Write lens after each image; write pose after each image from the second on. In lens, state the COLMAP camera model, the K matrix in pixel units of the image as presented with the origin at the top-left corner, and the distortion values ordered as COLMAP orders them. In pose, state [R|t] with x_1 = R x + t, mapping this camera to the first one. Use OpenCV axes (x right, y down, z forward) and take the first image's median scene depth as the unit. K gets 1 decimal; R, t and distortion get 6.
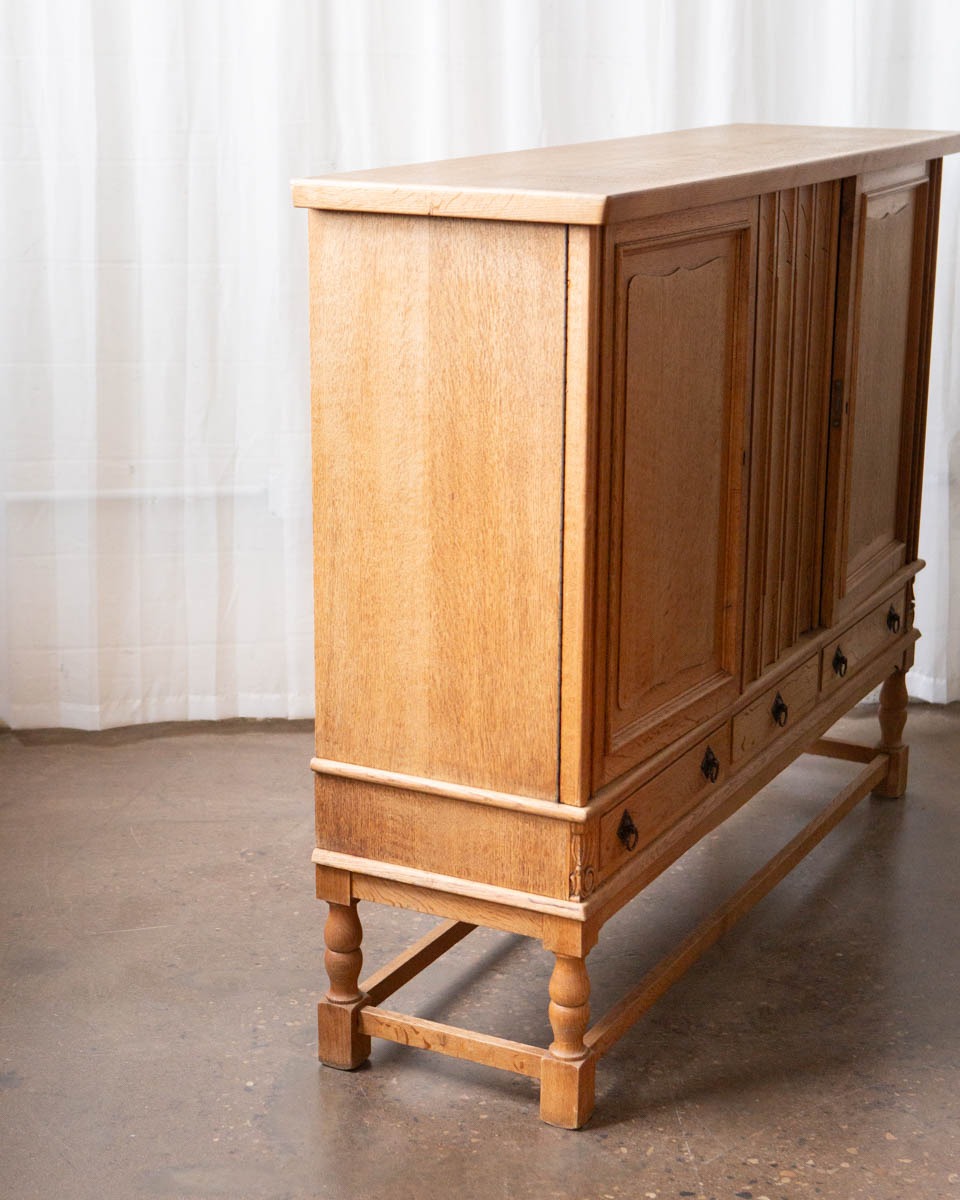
lens RADIAL K [[2287.9, 0, 523.0], [0, 2287.9, 582.9], [0, 0, 1]] dist [0.124249, 0.041457]
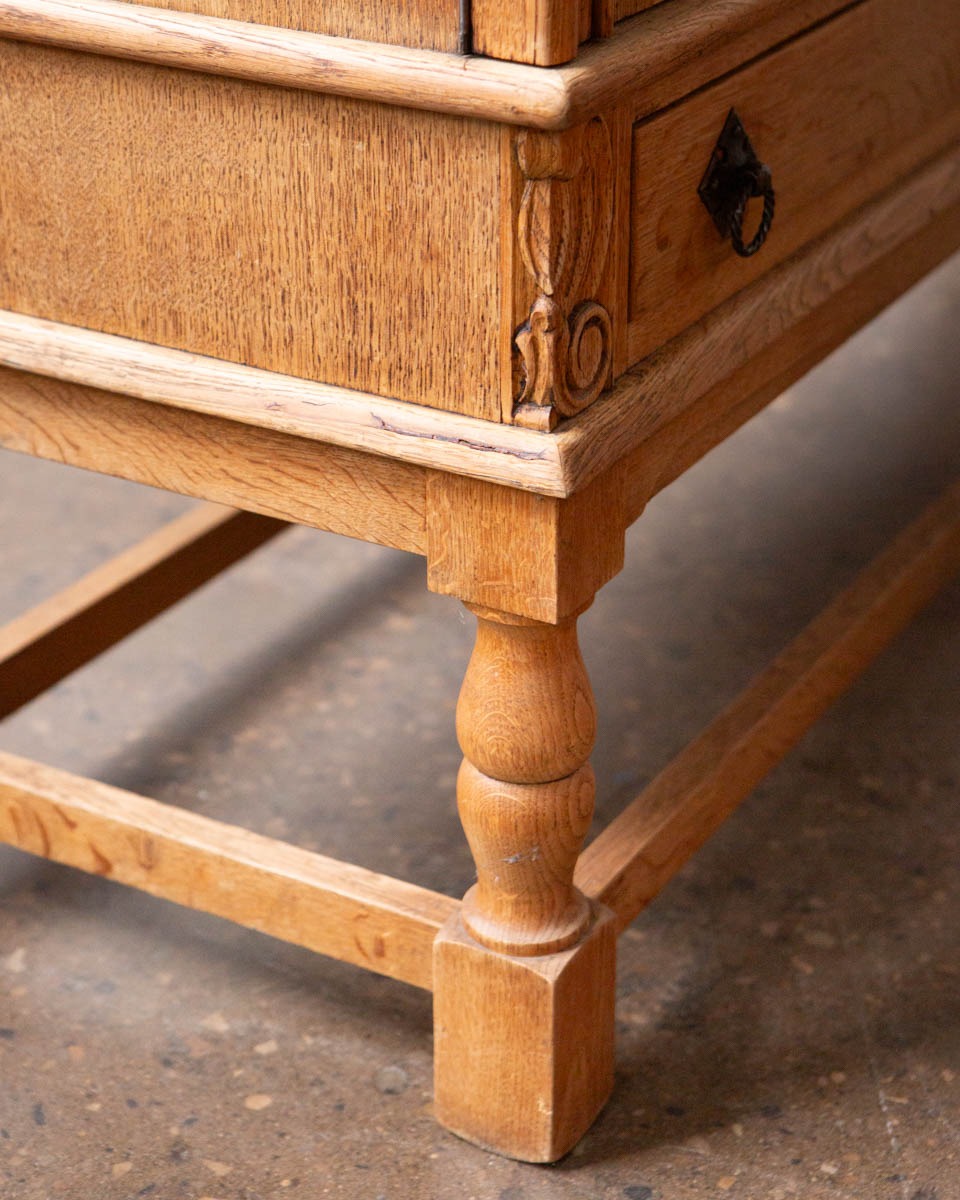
lens RADIAL K [[2287.9, 0, 523.0], [0, 2287.9, 582.9], [0, 0, 1]] dist [0.124249, 0.041457]
pose [[0.997497, 0.010983, -0.069845, 0.040167], [0.003622, 0.978625, 0.205623, 0.099194], [0.070610, -0.205361, 0.976136, 0.717111]]
